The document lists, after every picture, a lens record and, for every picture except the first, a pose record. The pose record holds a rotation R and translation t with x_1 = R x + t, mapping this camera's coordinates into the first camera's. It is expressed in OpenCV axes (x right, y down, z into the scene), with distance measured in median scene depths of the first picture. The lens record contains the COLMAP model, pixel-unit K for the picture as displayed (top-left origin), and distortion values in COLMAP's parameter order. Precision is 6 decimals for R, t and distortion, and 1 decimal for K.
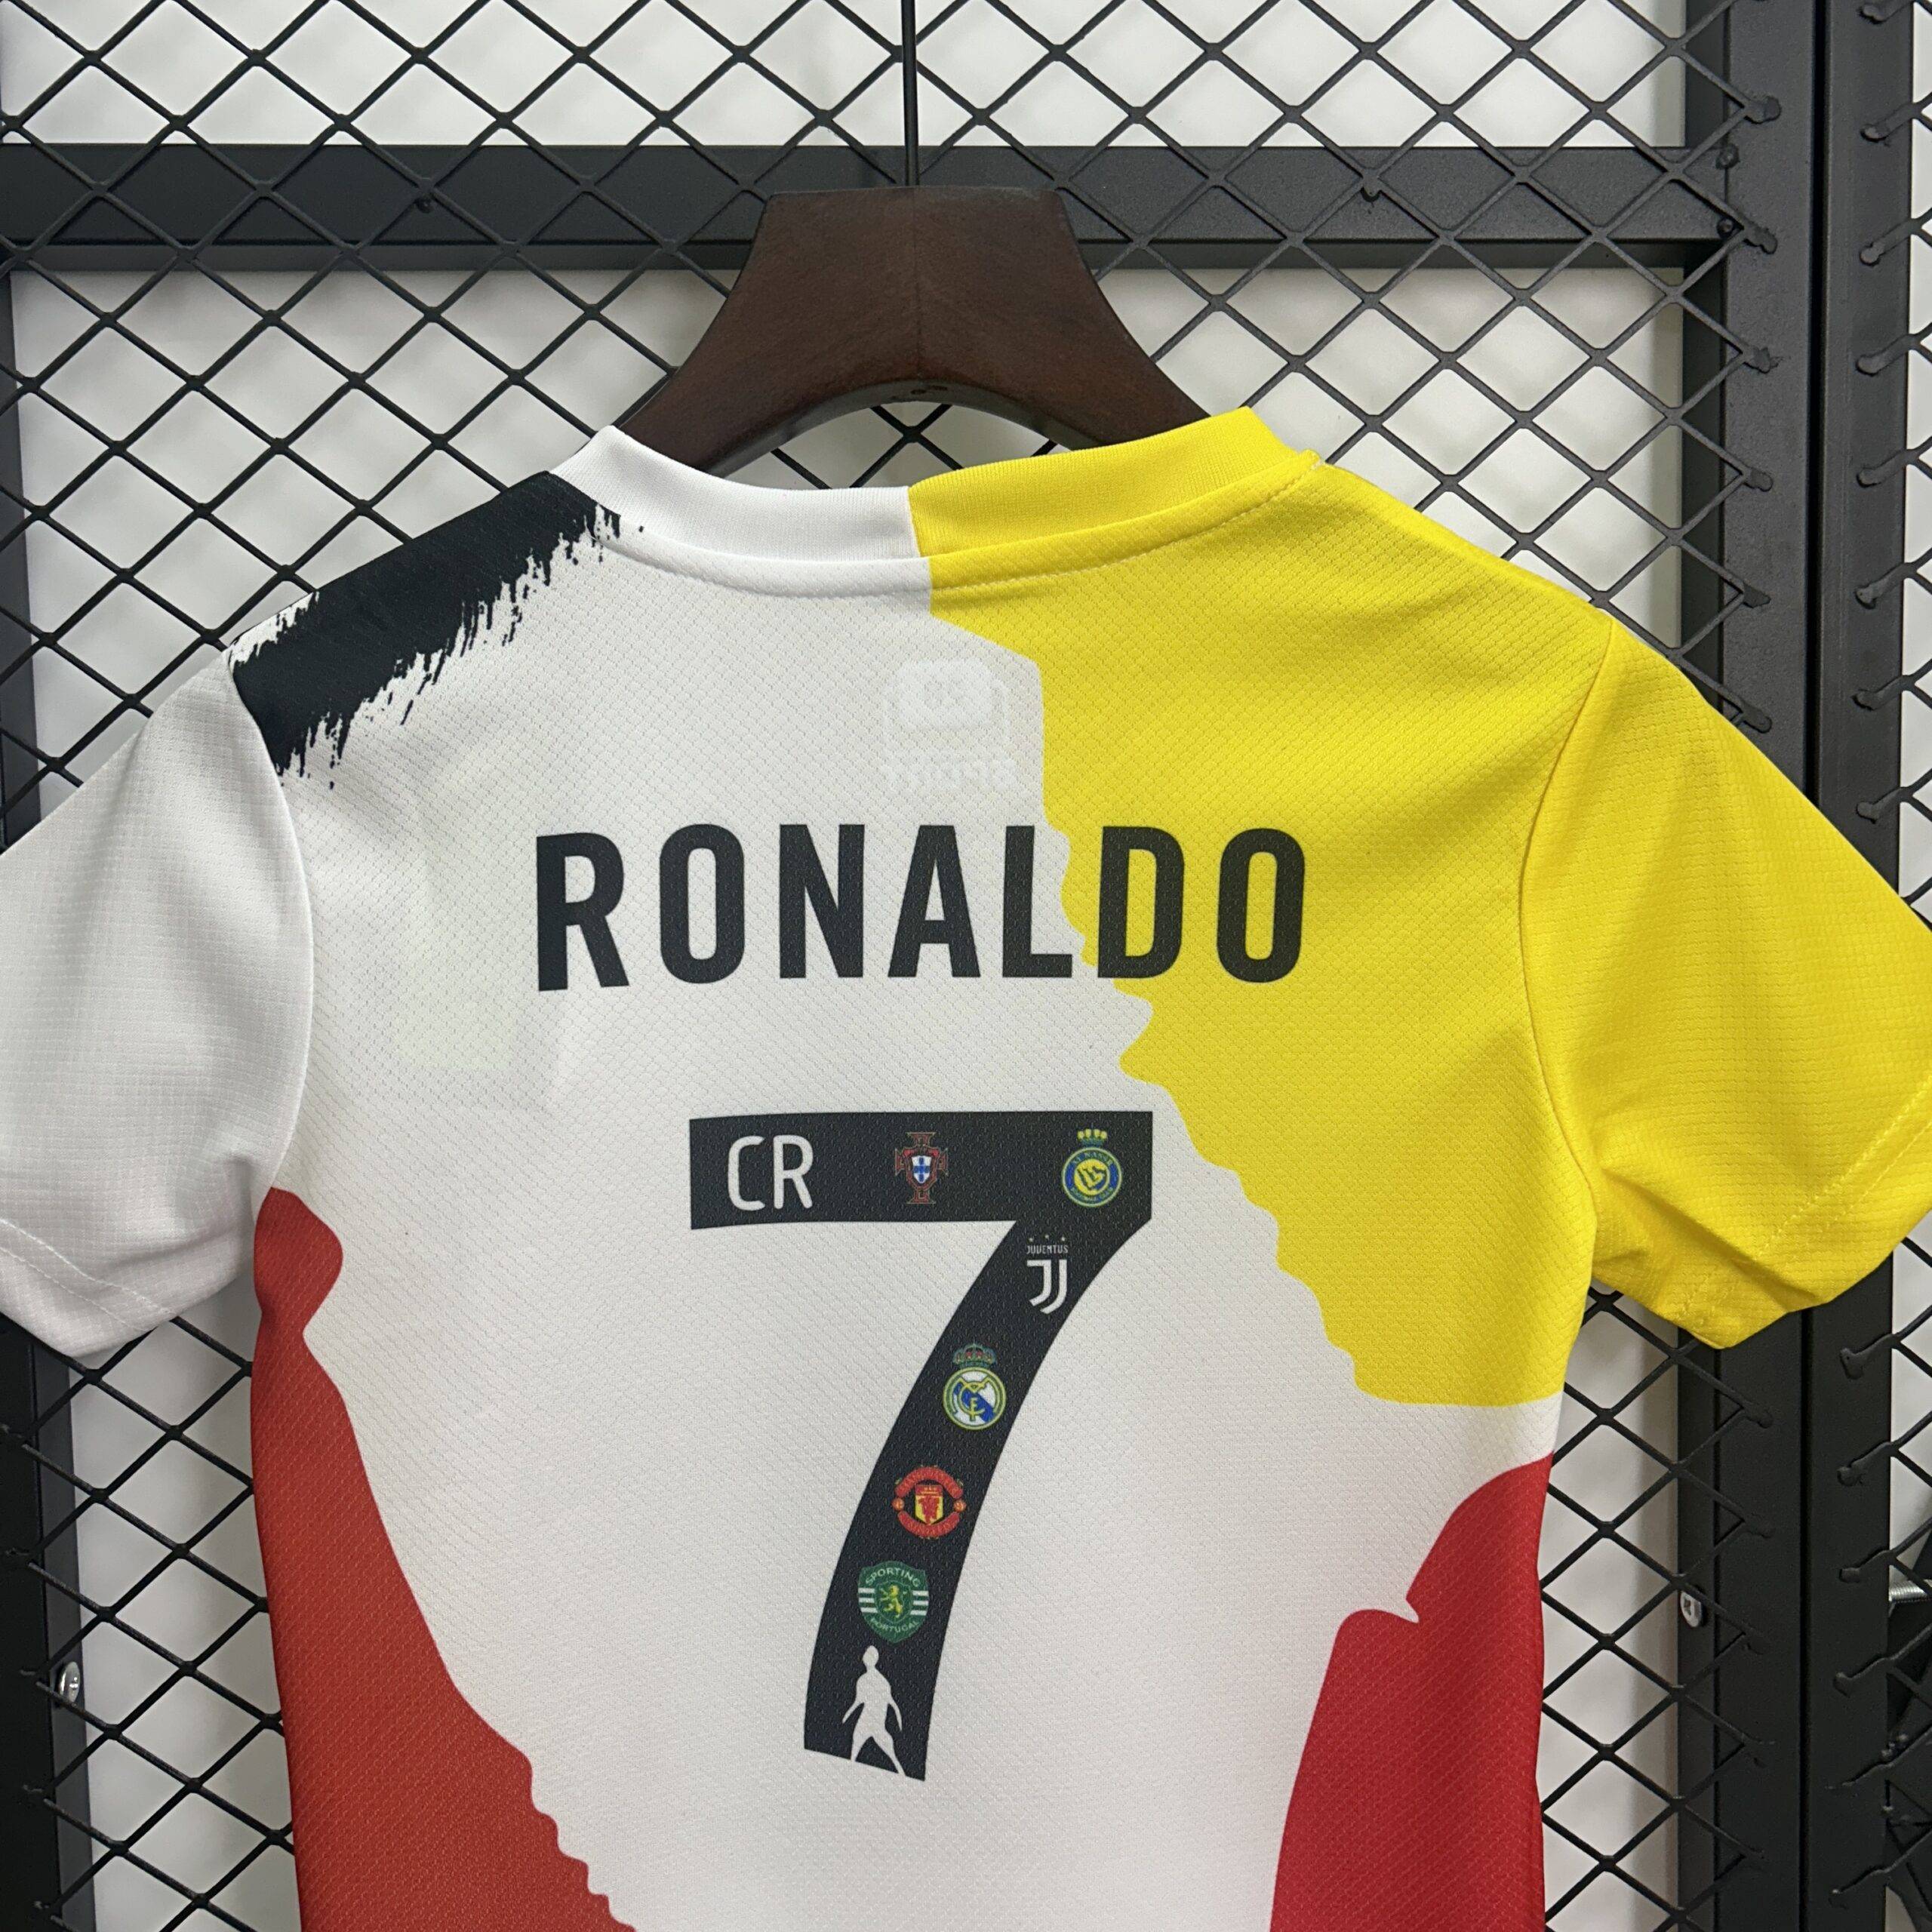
lens RADIAL K [[1983.6, 0, 966.0], [0, 1983.6, 966.0], [0, 0, 1]] dist [0.144579, -0.331597]
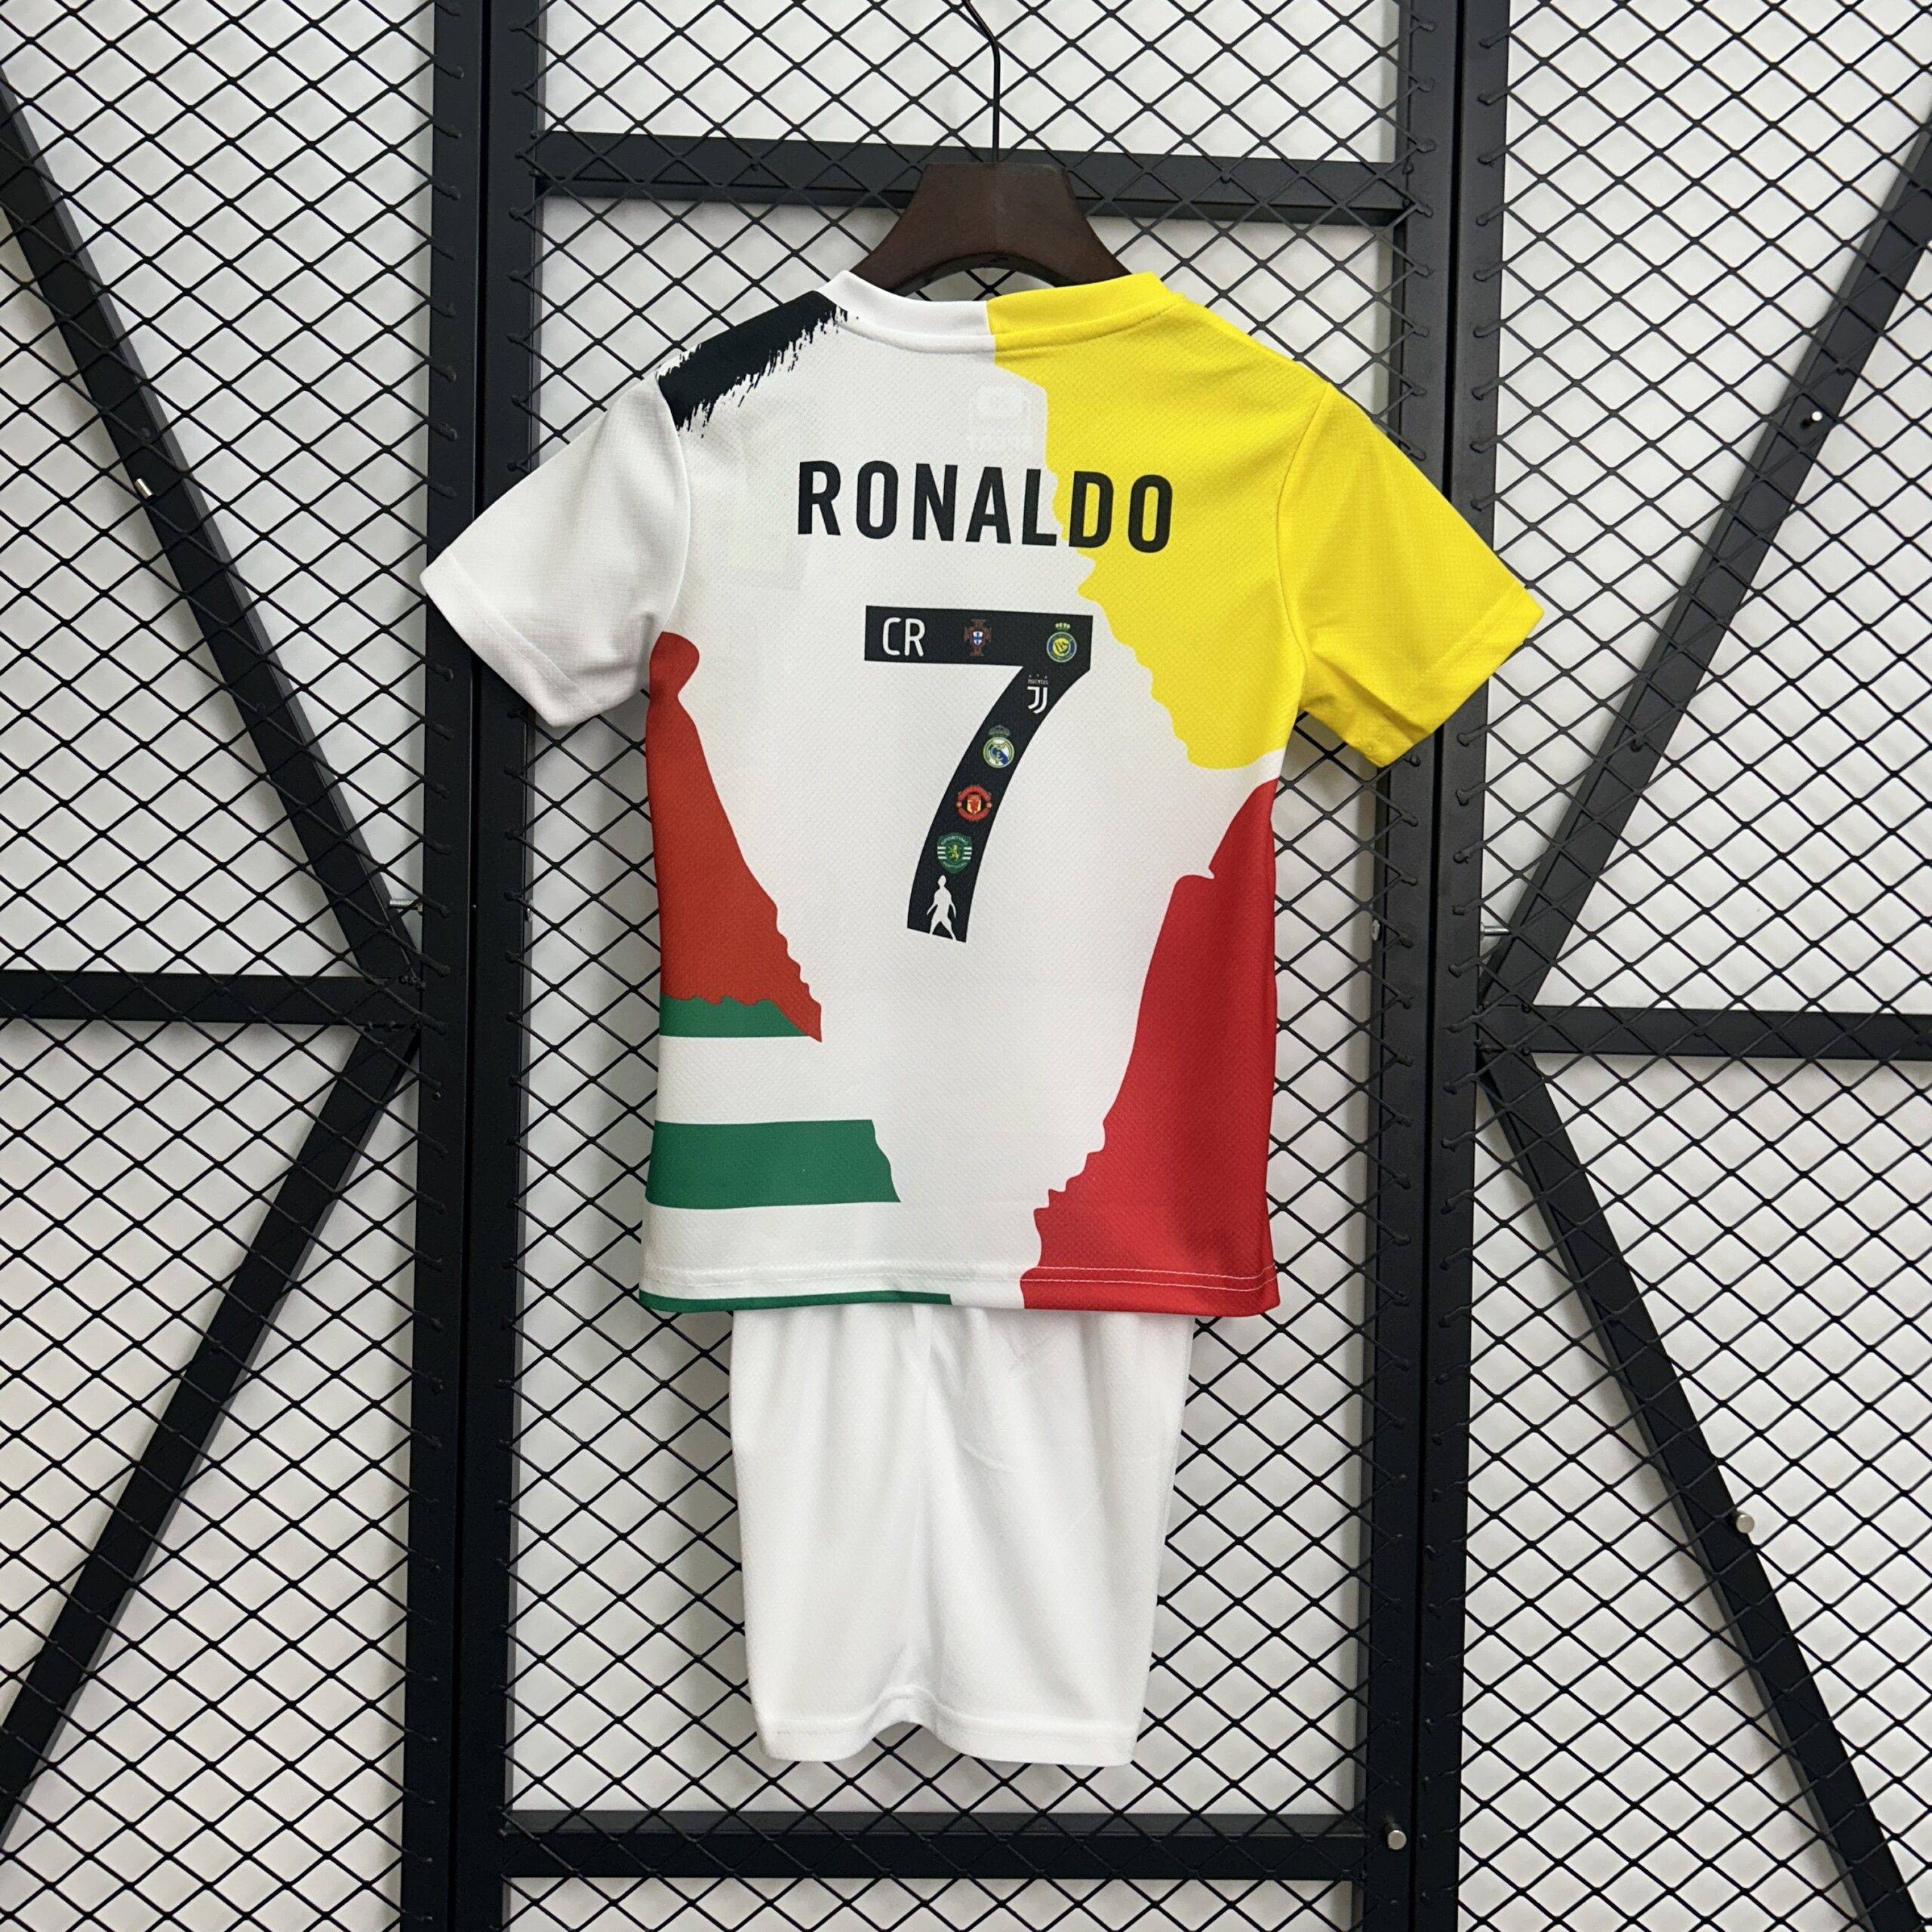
lens RADIAL K [[2040.3, 0, 966.0], [0, 2040.3, 966.0], [0, 0, 1]] dist [0.186701, -0.558168]
pose [[0.998682, 0.043727, -0.026886, 0.036562], [-0.045355, 0.996967, -0.063245, 0.568662], [0.024039, 0.064381, 0.997636, -1.067691]]
